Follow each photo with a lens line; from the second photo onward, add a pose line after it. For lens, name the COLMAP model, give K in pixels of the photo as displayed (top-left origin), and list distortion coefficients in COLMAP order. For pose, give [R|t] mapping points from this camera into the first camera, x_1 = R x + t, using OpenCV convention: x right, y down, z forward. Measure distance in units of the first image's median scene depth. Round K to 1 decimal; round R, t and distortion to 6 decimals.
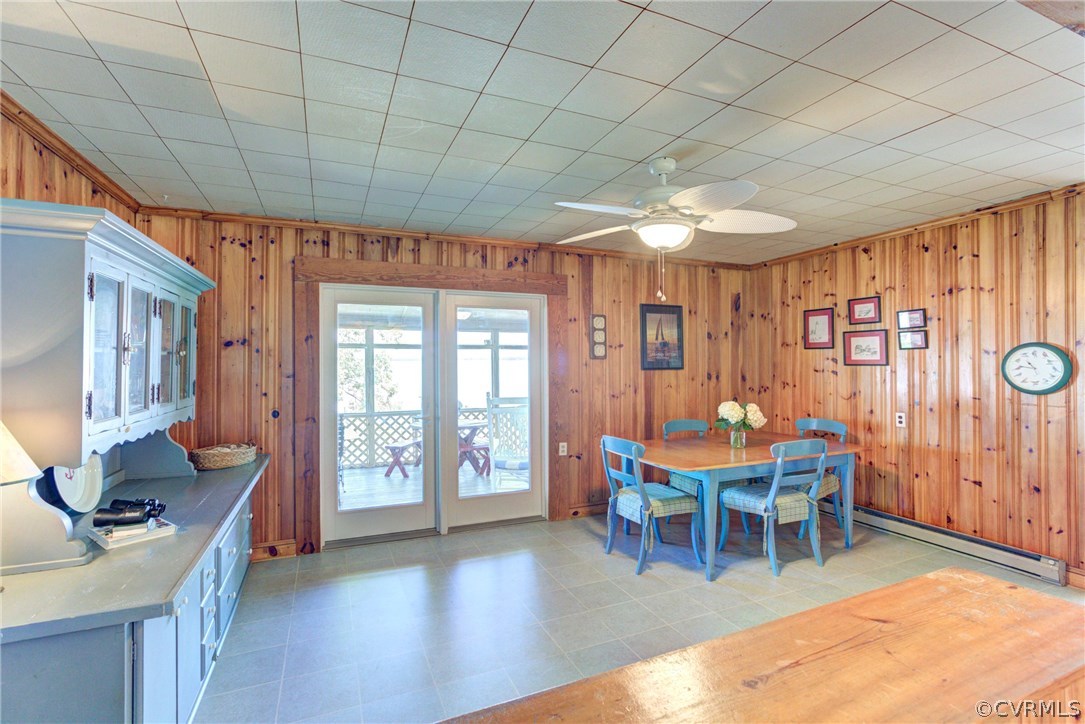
lens RADIAL K [[494.4, 0, 540.6], [0, 494.4, 363.9], [0, 0, 1]] dist [-0.004570, 0.002981]
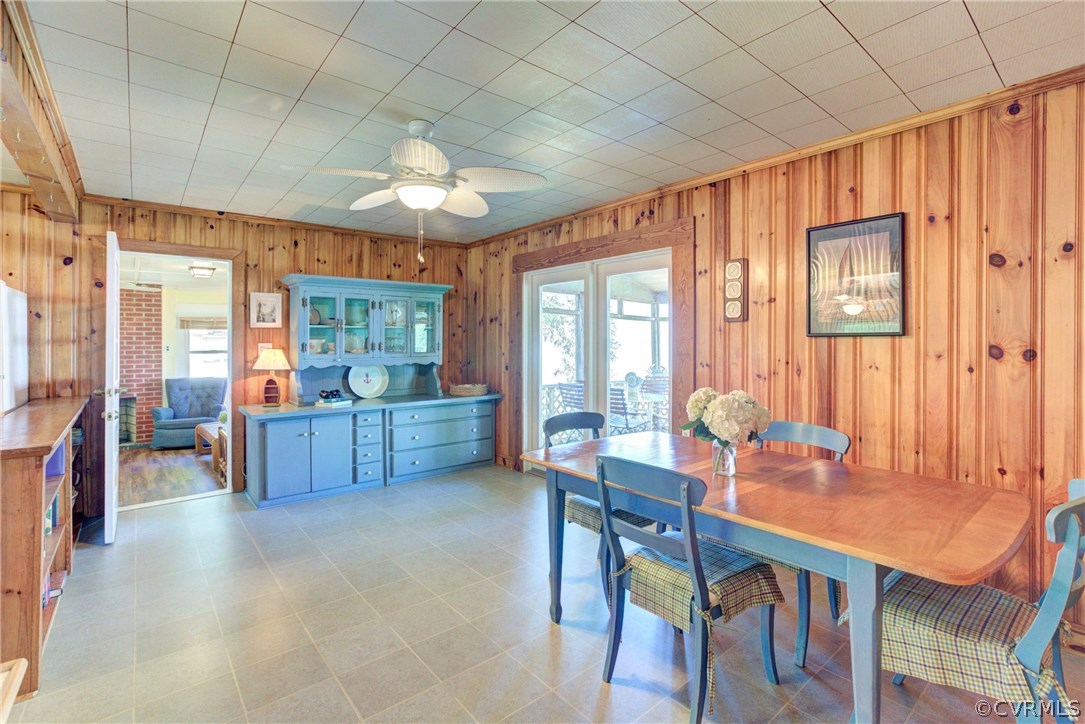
lens RADIAL K [[494.4, 0, 534.4], [0, 494.4, 339.0], [0, 0, 1]] dist [-0.004570, 0.002981]
pose [[0.286279, 0.005332, -0.958132, 0.754564], [0.007572, 0.999941, 0.007827, 0.007455], [0.958116, -0.009496, 0.286221, 0.550986]]
